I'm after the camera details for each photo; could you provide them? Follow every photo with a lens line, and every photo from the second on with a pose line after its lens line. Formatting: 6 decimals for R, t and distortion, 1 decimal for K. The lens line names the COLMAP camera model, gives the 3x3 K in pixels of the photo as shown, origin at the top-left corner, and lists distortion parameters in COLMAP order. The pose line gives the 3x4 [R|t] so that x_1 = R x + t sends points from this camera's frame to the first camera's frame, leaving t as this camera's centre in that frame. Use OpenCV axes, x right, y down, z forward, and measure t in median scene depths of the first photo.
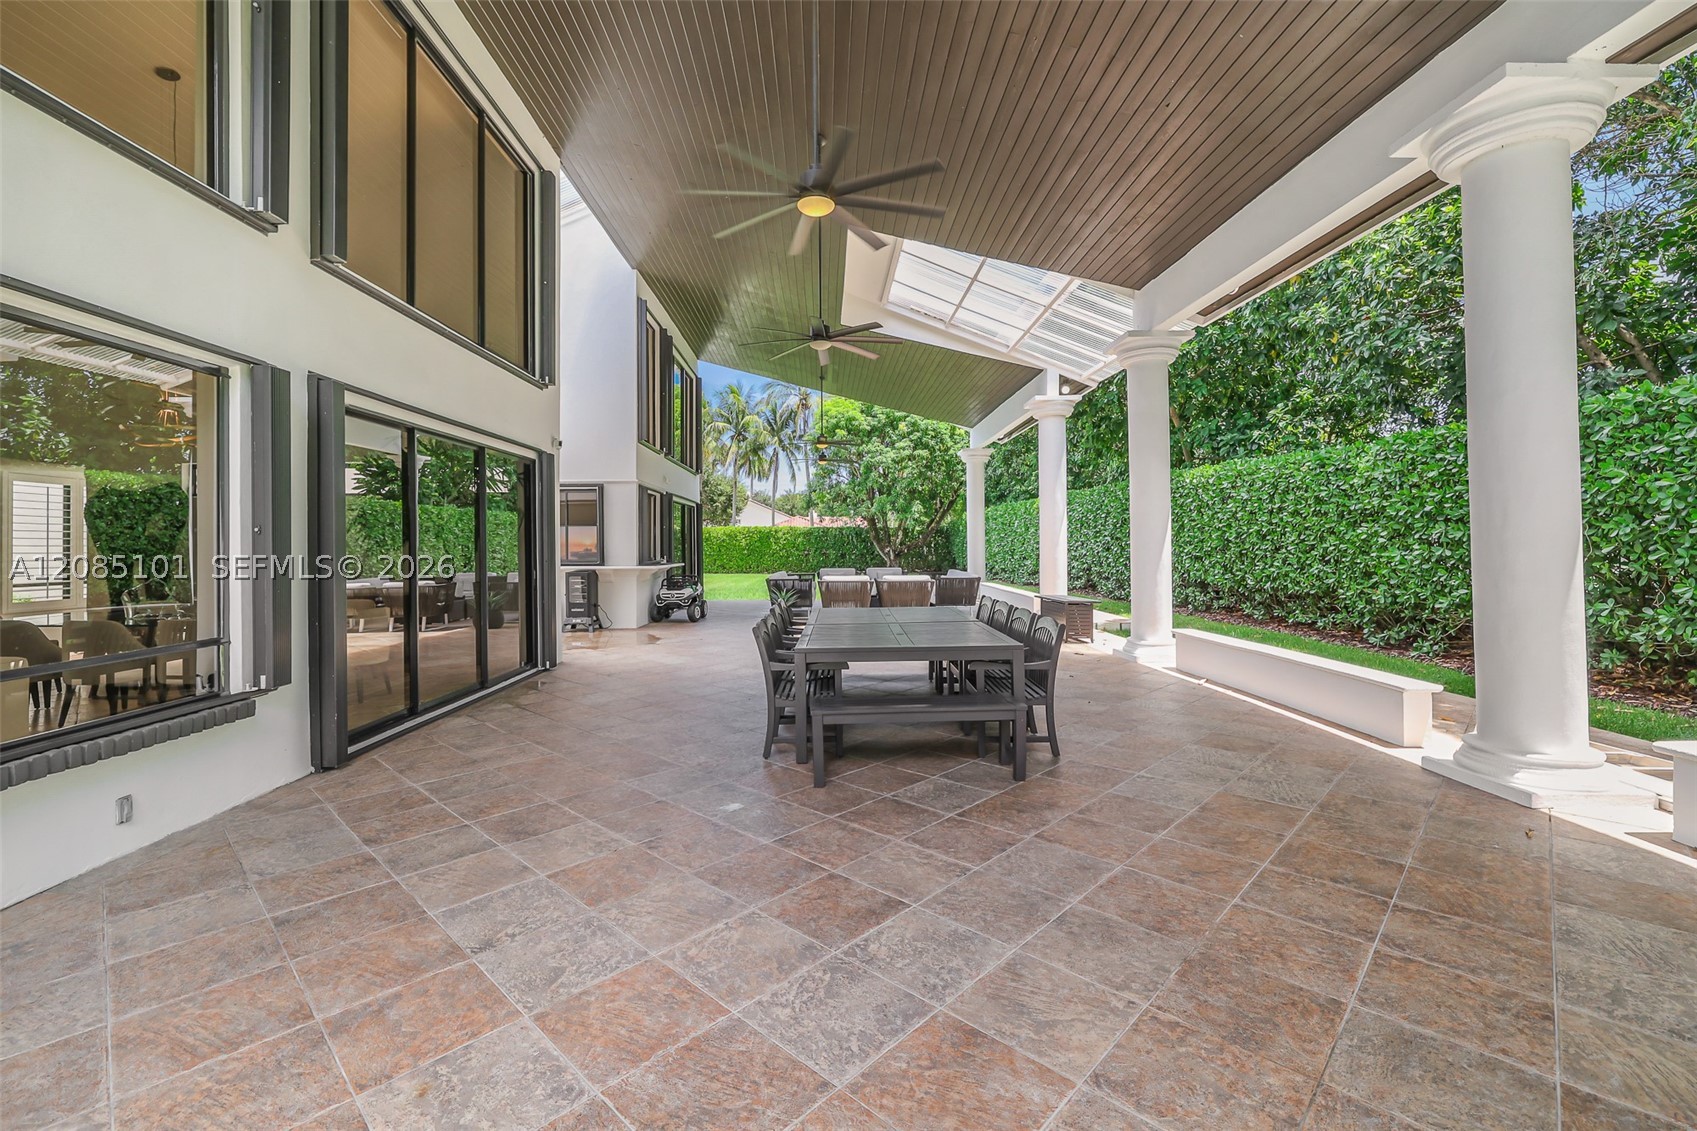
lens RADIAL K [[718.6, 0, 848.9], [0, 718.6, 552.8], [0, 0, 1]] dist [-0.001658, 0.001079]
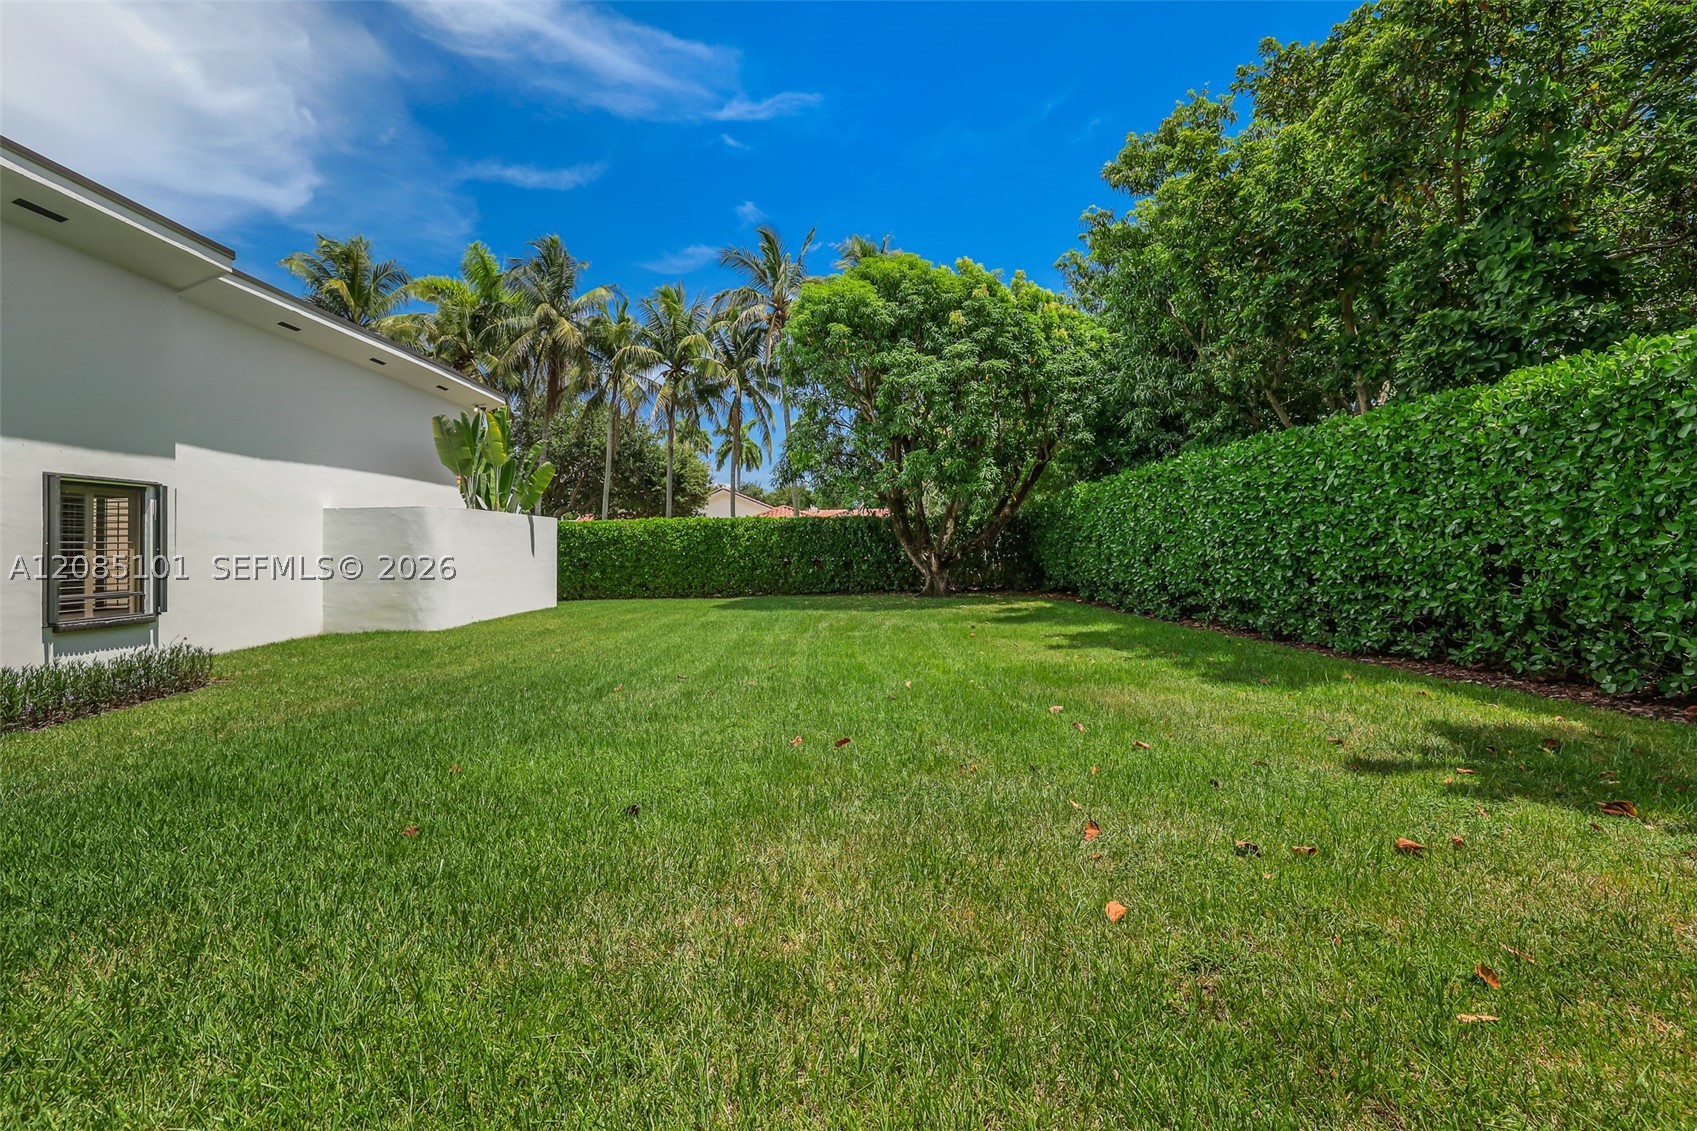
lens RADIAL K [[718.6, 0, 847.7], [0, 718.6, 549.6], [0, 0, 1]] dist [-0.001658, 0.001079]
pose [[0.999791, -0.012230, -0.016376, 0.002023], [0.012090, 0.999890, -0.008643, -0.004023], [0.016480, 0.008443, 0.999829, 0.442013]]
